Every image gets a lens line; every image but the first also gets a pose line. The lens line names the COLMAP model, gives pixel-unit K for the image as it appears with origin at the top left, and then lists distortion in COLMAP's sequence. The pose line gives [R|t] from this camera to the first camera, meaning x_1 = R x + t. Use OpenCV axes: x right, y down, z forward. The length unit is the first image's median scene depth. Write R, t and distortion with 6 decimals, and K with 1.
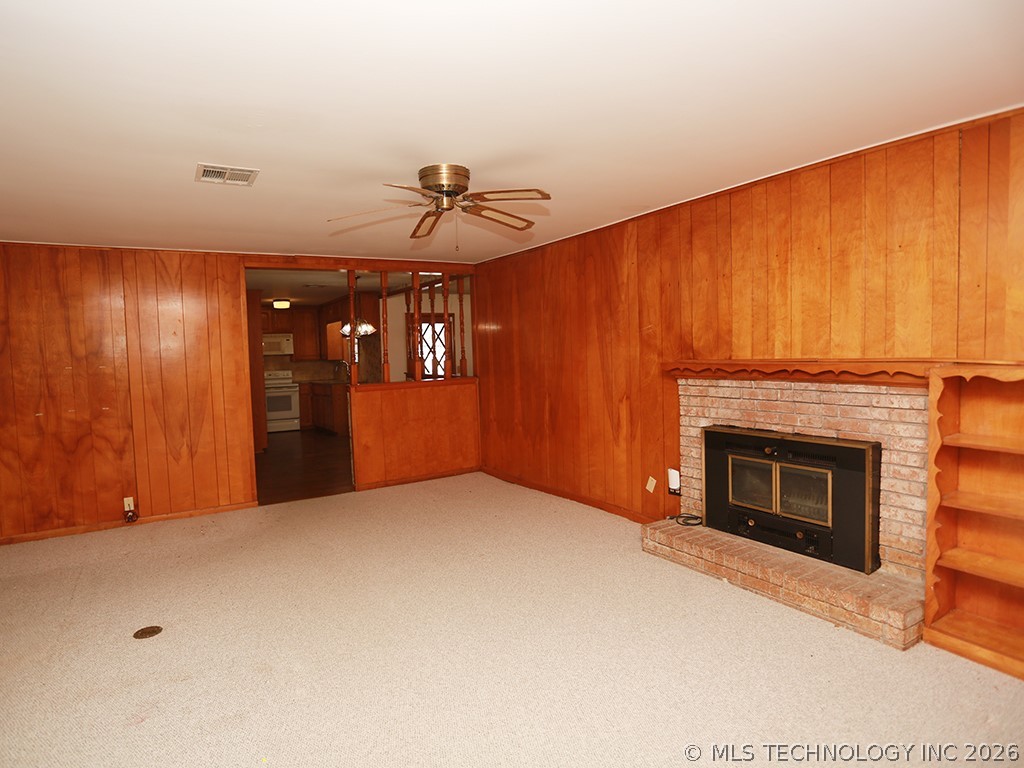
lens RADIAL K [[568.1, 0, 512.0], [0, 568.1, 384.0], [0, 0, 1]] dist [-0.062583, 0.058234]
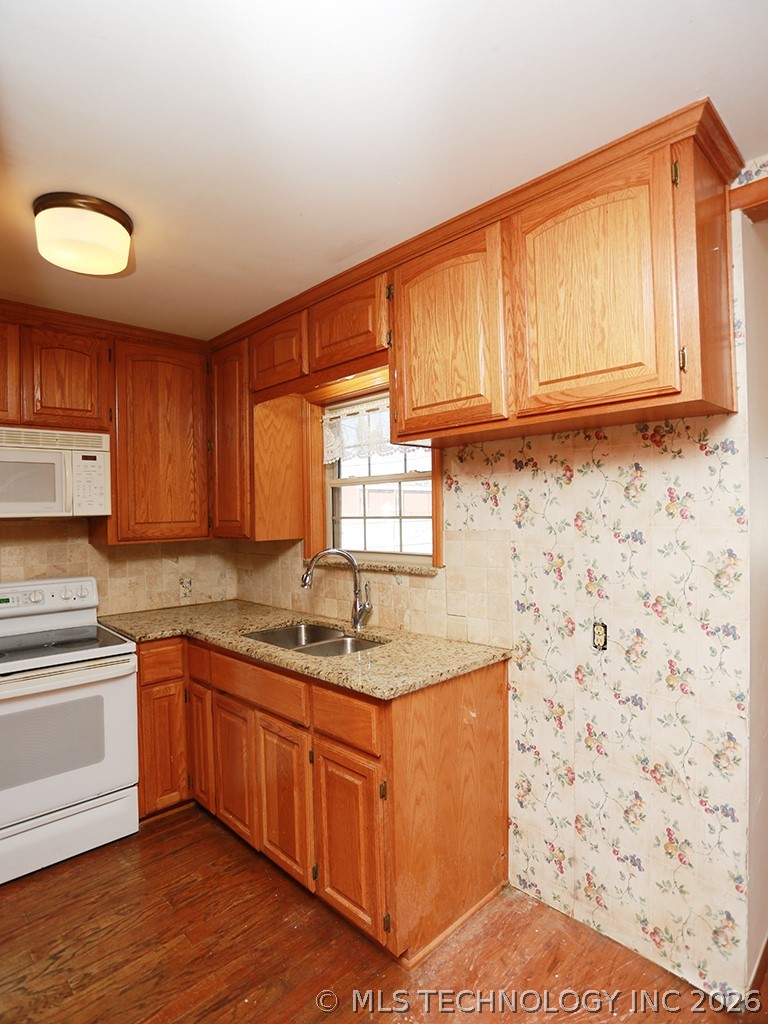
lens RADIAL K [[568.1, 0, 366.3], [0, 568.1, 510.5], [0, 0, 1]] dist [-0.062583, 0.058234]
pose [[0.987092, 0.007190, 0.159990, -0.460129], [0.003570, 0.997756, -0.066861, -0.055697], [-0.160112, 0.066569, 0.984852, 1.071128]]
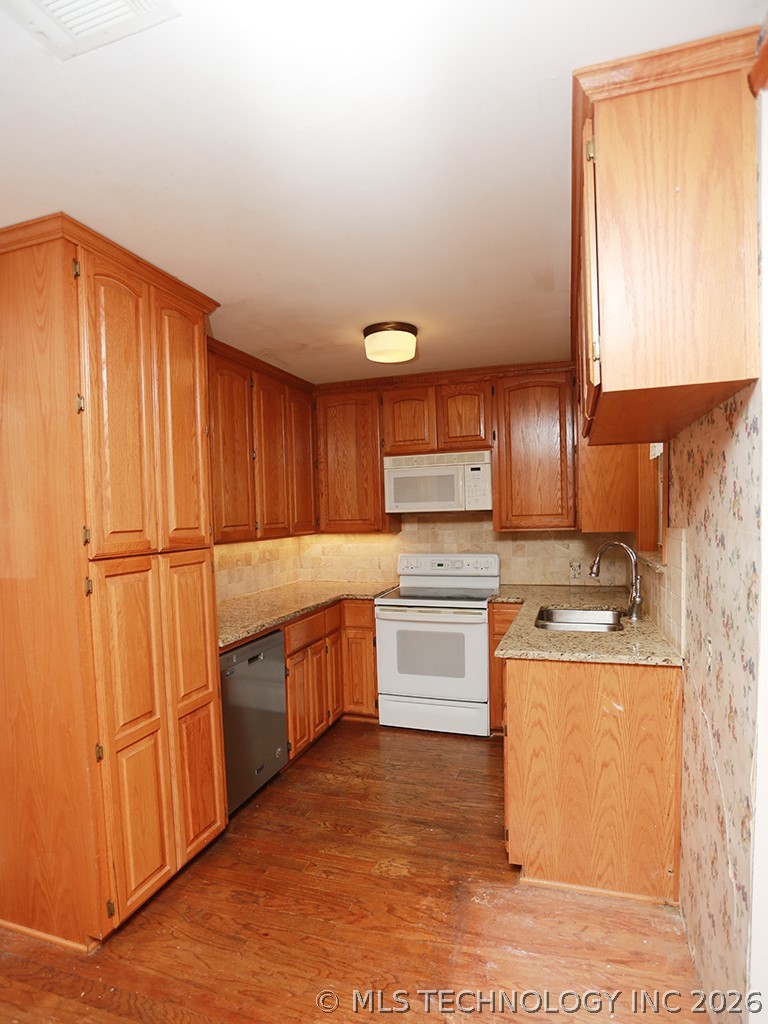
lens RADIAL K [[568.1, 0, 366.3], [0, 568.1, 510.5], [0, 0, 1]] dist [-0.062583, 0.058234]
pose [[0.598506, 0.006742, -0.801090, -0.225847], [-0.040019, 0.998968, -0.021492, -0.061663], [0.800118, 0.044921, 0.598158, 1.066551]]
